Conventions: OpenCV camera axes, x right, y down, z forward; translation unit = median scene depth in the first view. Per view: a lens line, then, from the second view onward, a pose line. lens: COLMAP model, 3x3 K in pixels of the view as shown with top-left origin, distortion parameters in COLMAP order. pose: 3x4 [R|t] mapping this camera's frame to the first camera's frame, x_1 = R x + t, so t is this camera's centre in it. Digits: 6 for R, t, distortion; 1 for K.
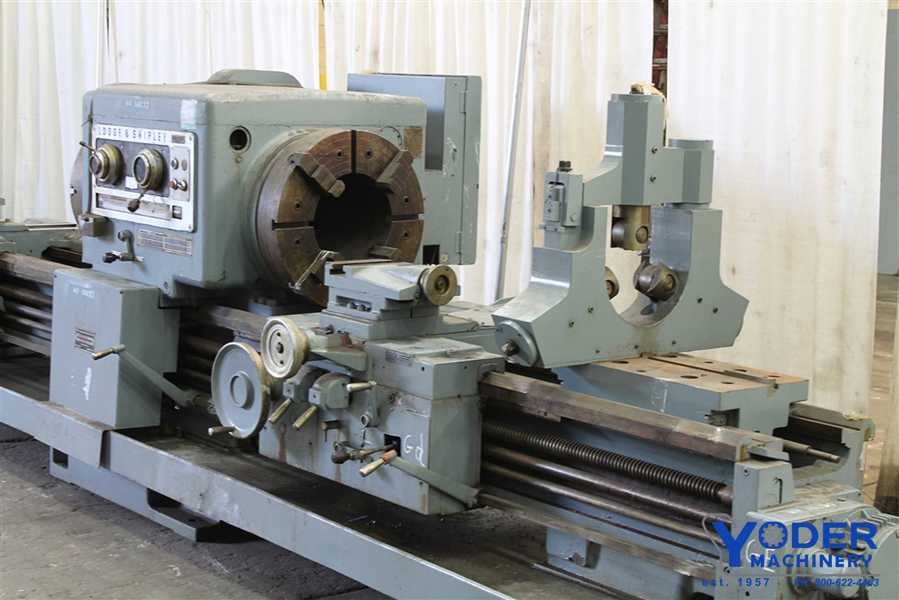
lens RADIAL K [[1615.4, 0, 448.7], [0, 1615.4, 299.2], [0, 0, 1]] dist [0.034787, 0.000000]
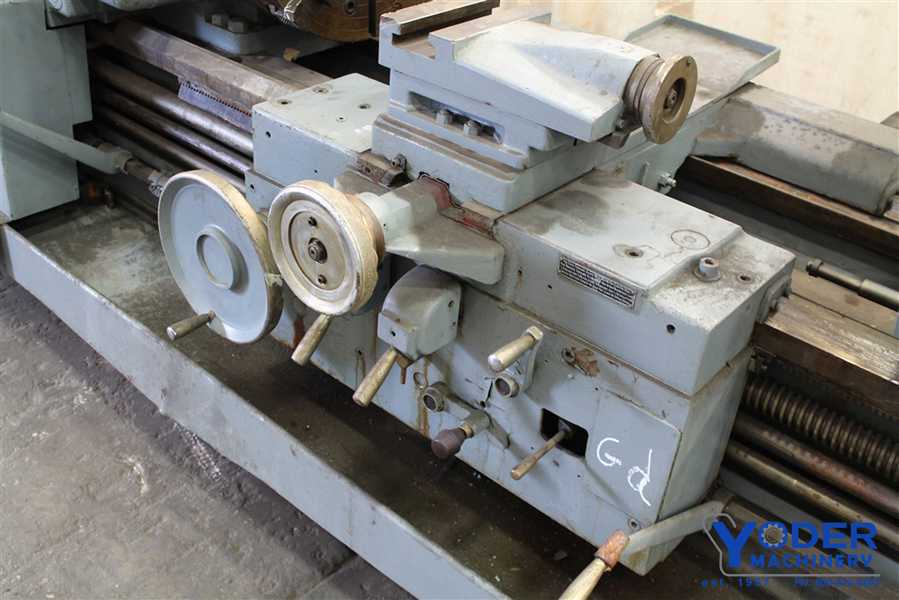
lens RADIAL K [[933.4, 0, 447.7], [0, 933.4, 297.7], [0, 0, 1]] dist [-0.066318, 0.000000]
pose [[0.985964, -0.066291, 0.153234, -0.092391], [-0.008697, 0.896159, 0.443648, -0.061592], [-0.166732, -0.438754, 0.883004, 0.643628]]
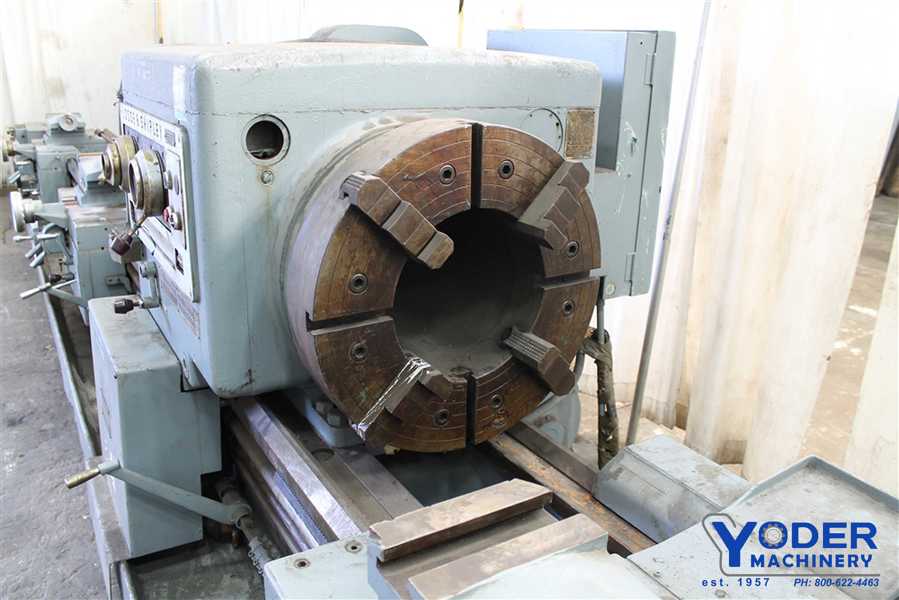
lens RADIAL K [[741.6, 0, 455.0], [0, 741.6, 297.9], [0, 0, 1]] dist [-0.117962, 0.084843]
pose [[0.991088, 0.044569, -0.125532, -0.034212], [-0.020853, 0.982658, 0.184252, -0.092816], [0.131567, -0.179993, 0.974830, 0.758921]]
